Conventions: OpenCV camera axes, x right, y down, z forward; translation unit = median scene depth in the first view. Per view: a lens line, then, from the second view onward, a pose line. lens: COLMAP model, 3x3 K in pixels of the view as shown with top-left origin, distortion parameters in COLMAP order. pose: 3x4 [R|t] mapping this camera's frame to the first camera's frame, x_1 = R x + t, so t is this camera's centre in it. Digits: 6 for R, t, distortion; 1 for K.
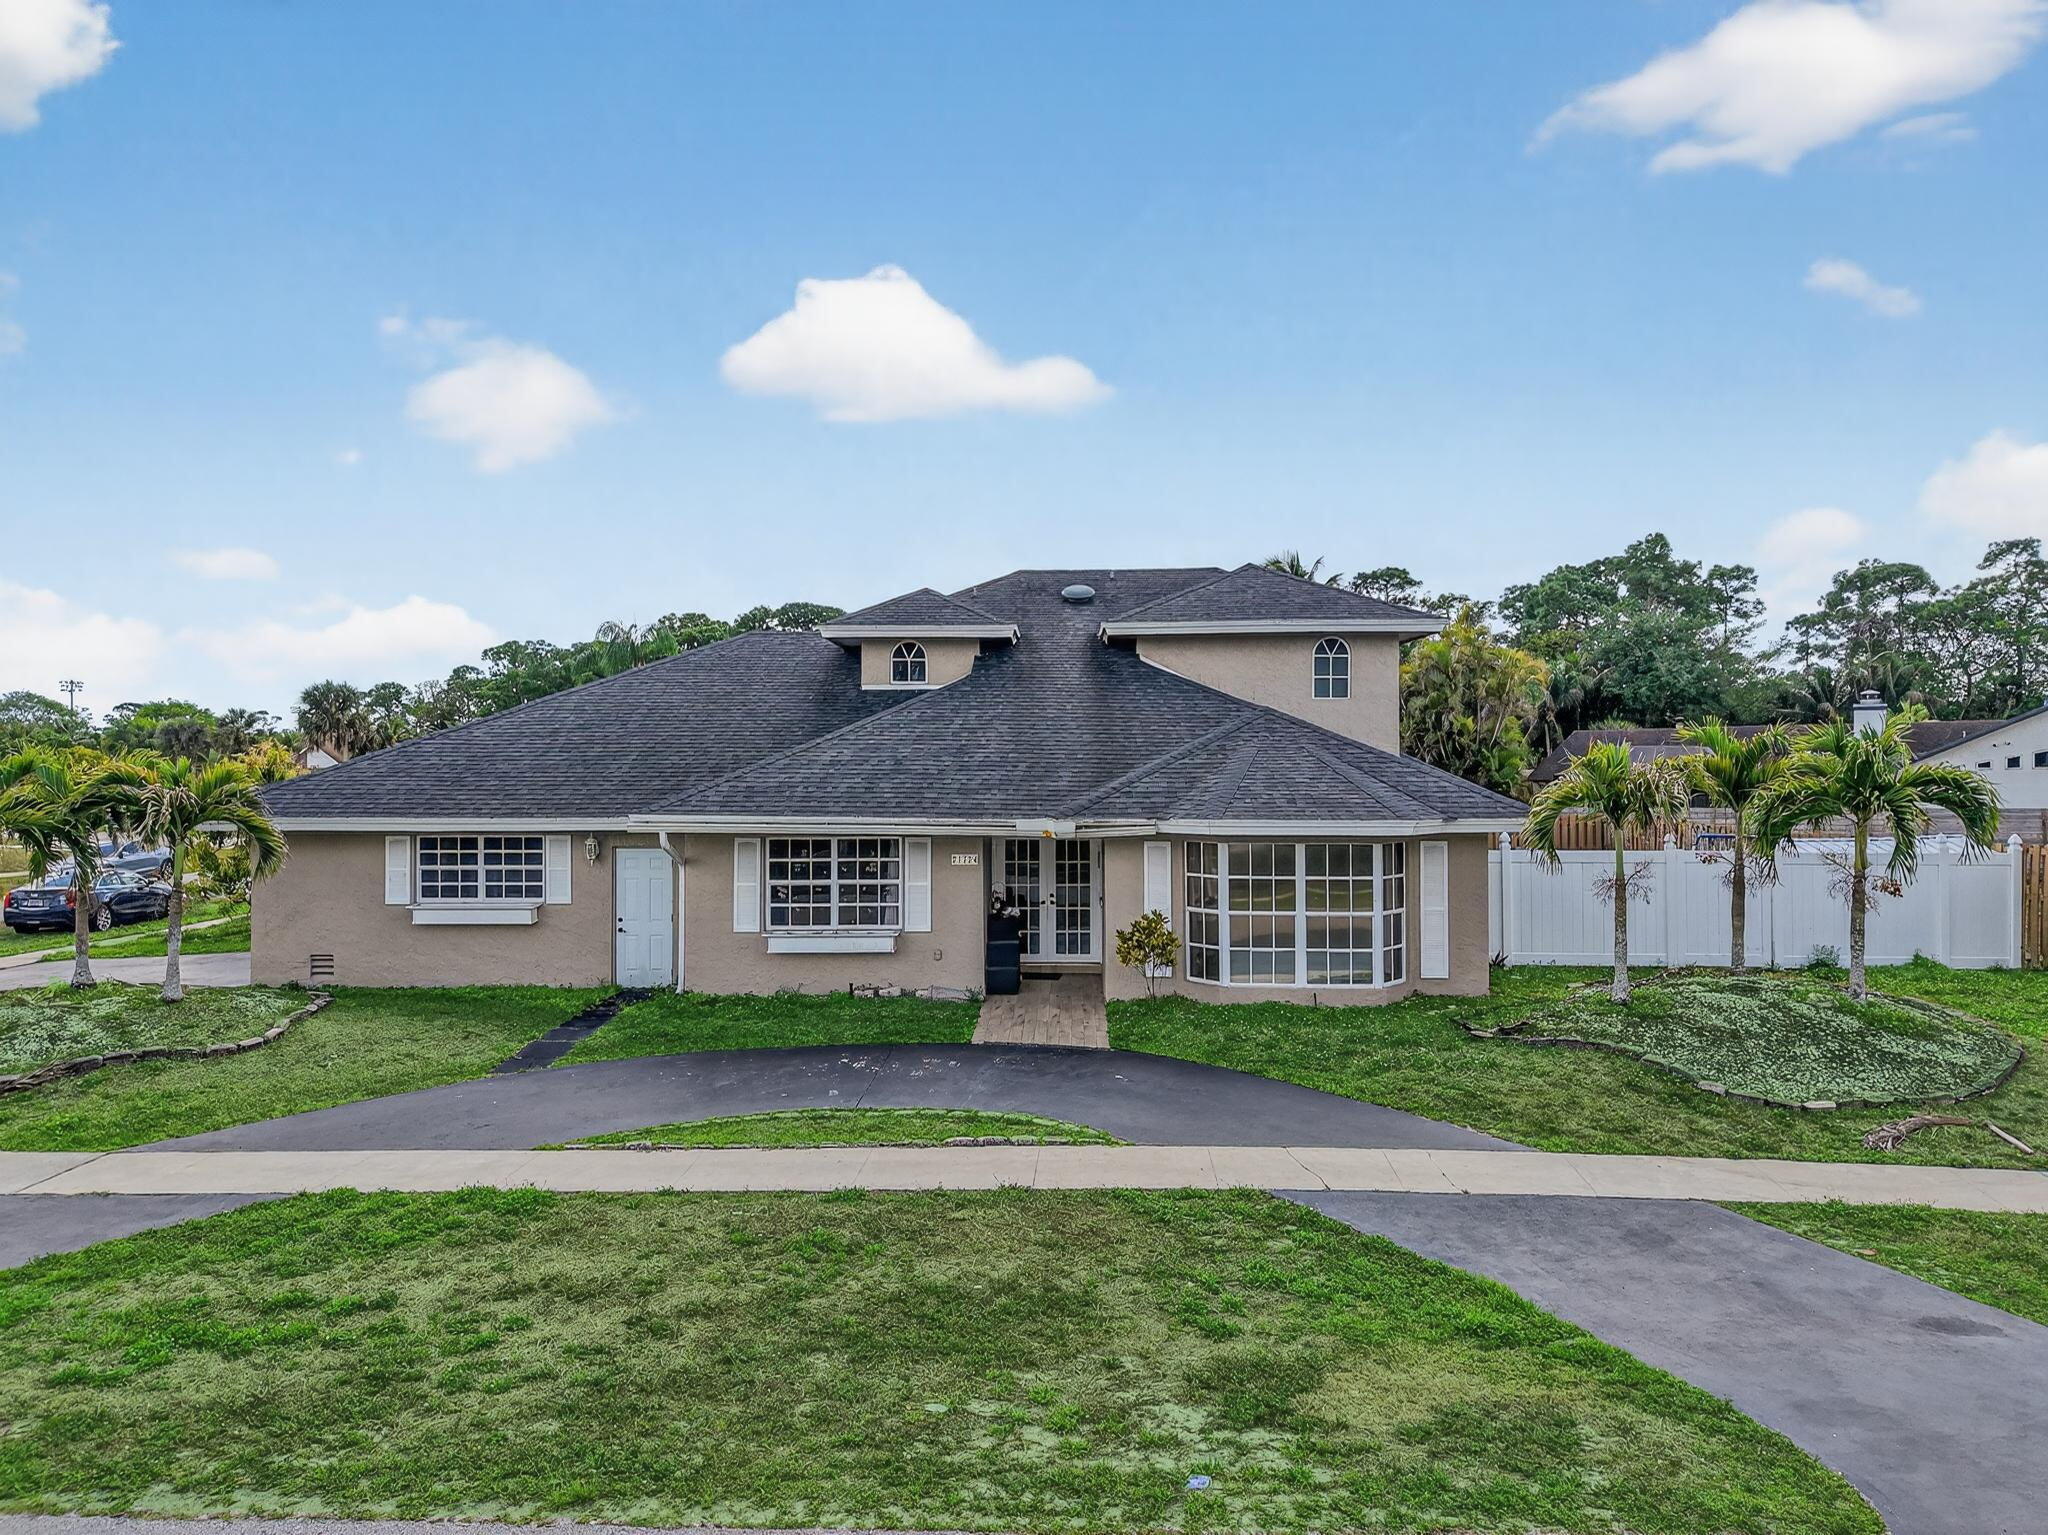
lens RADIAL K [[1368.2, 0, 1034.3], [0, 1368.2, 762.5], [0, 0, 1]] dist [0.006992, -0.004100]
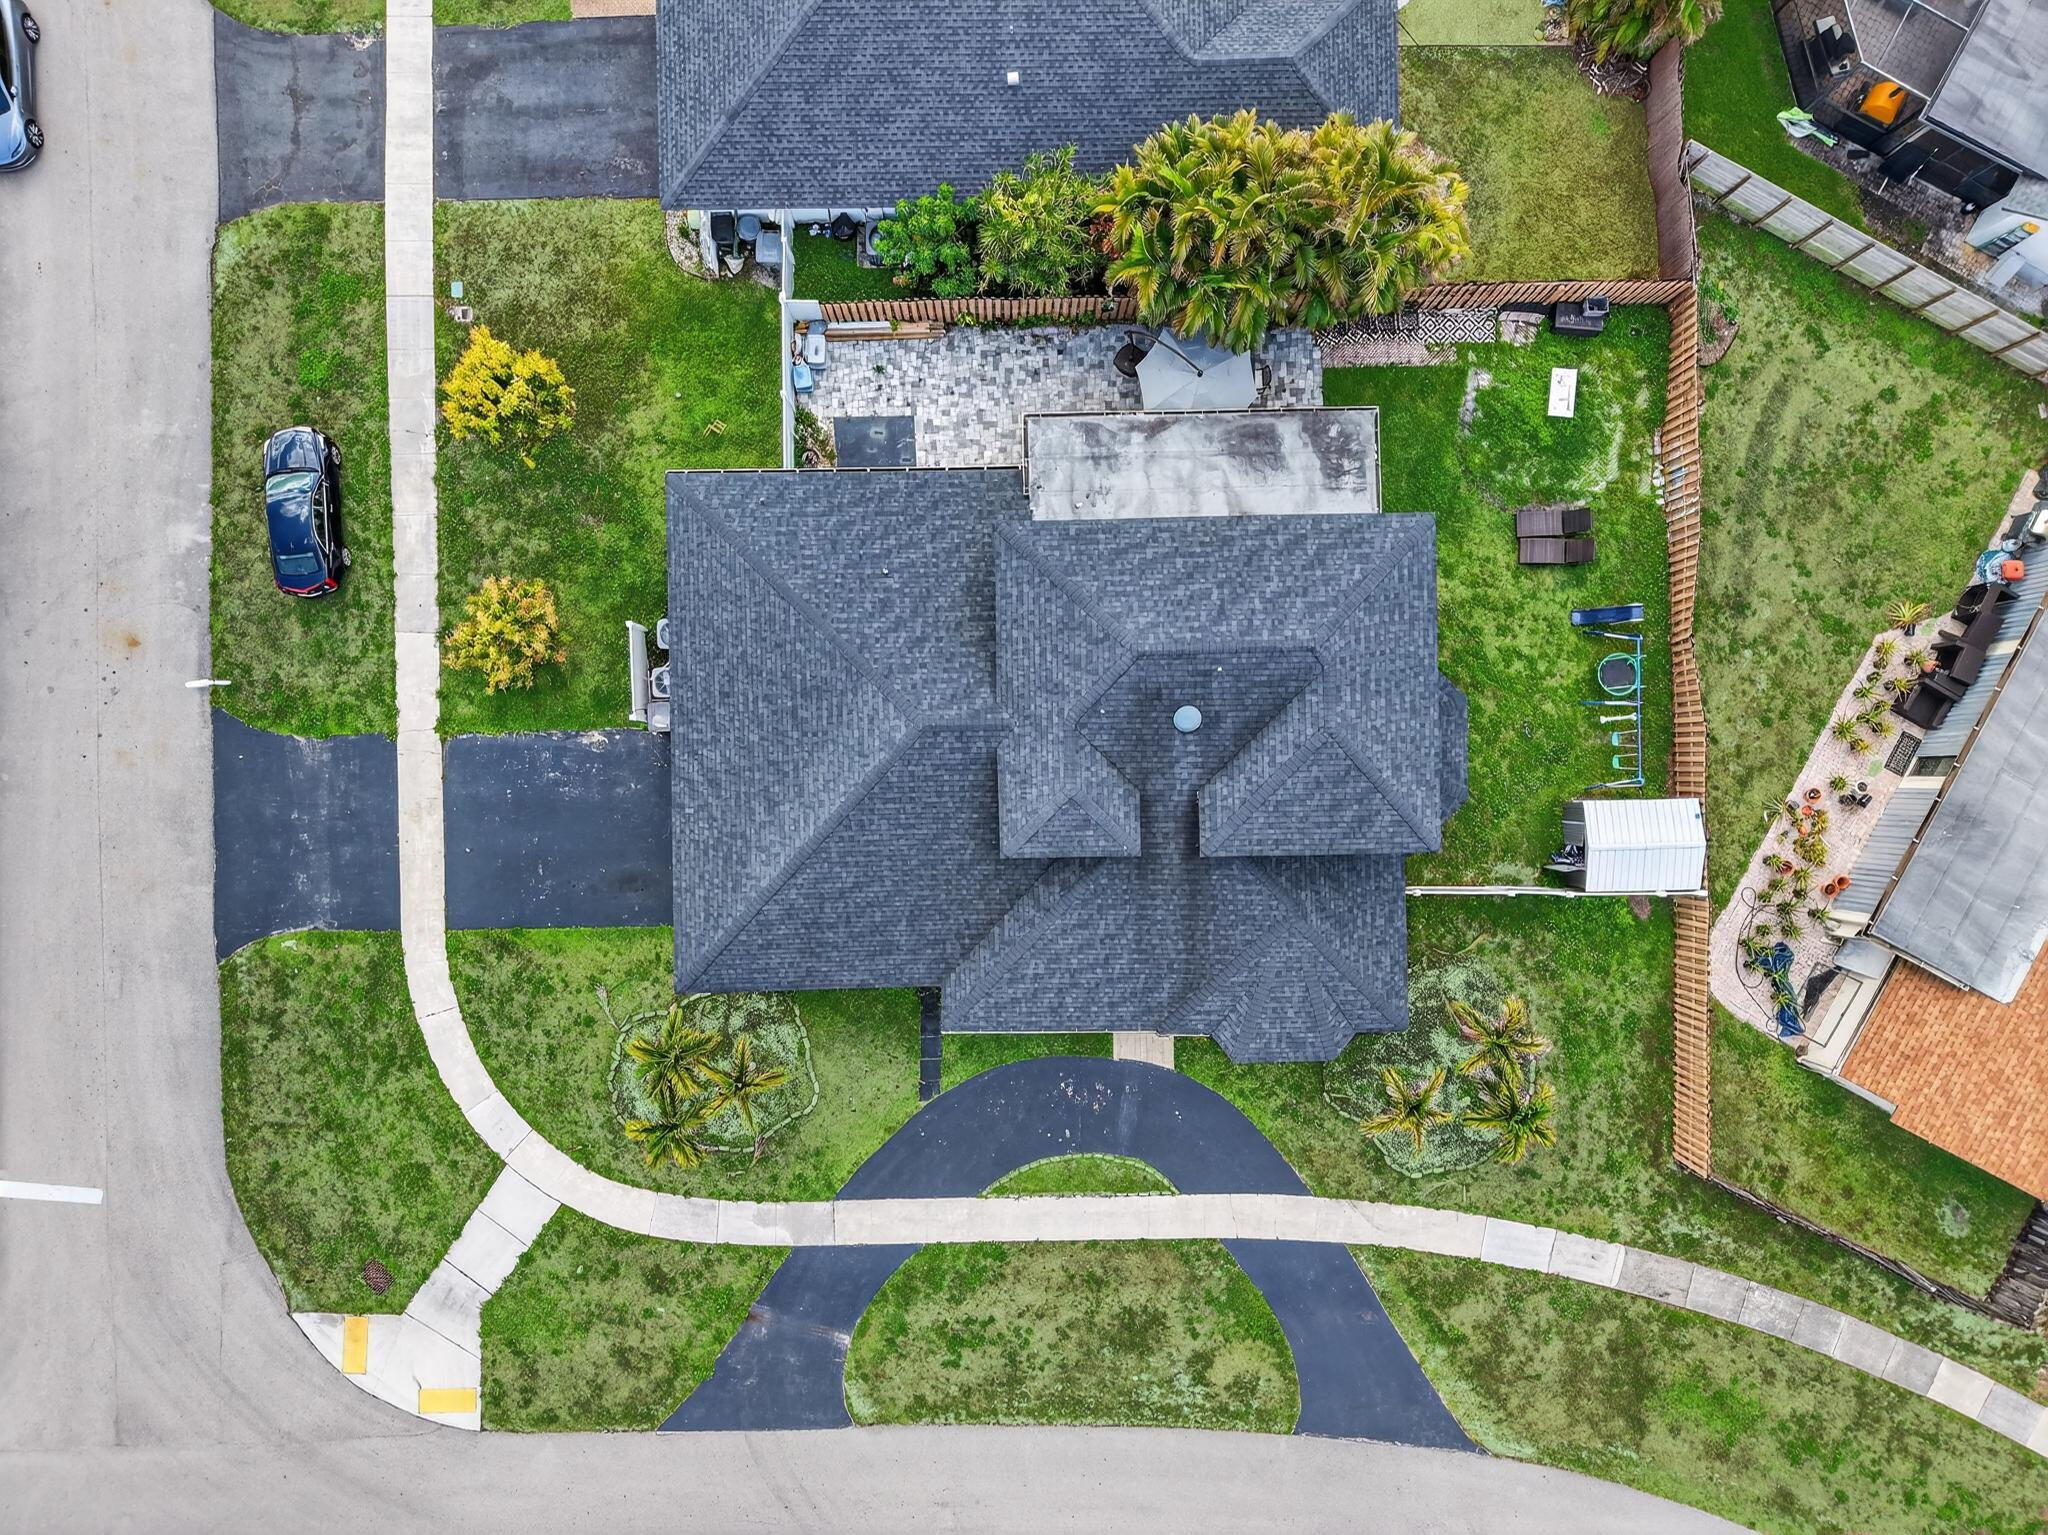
lens RADIAL K [[1368.2, 0, 1034.3], [0, 1368.2, 762.5], [0, 0, 1]] dist [0.006992, -0.004100]
pose [[0.998929, -0.042977, 0.017143, -0.175662], [-0.017324, -0.003840, 0.999843, -1.849557], [-0.042904, -0.999069, -0.004580, 1.347101]]
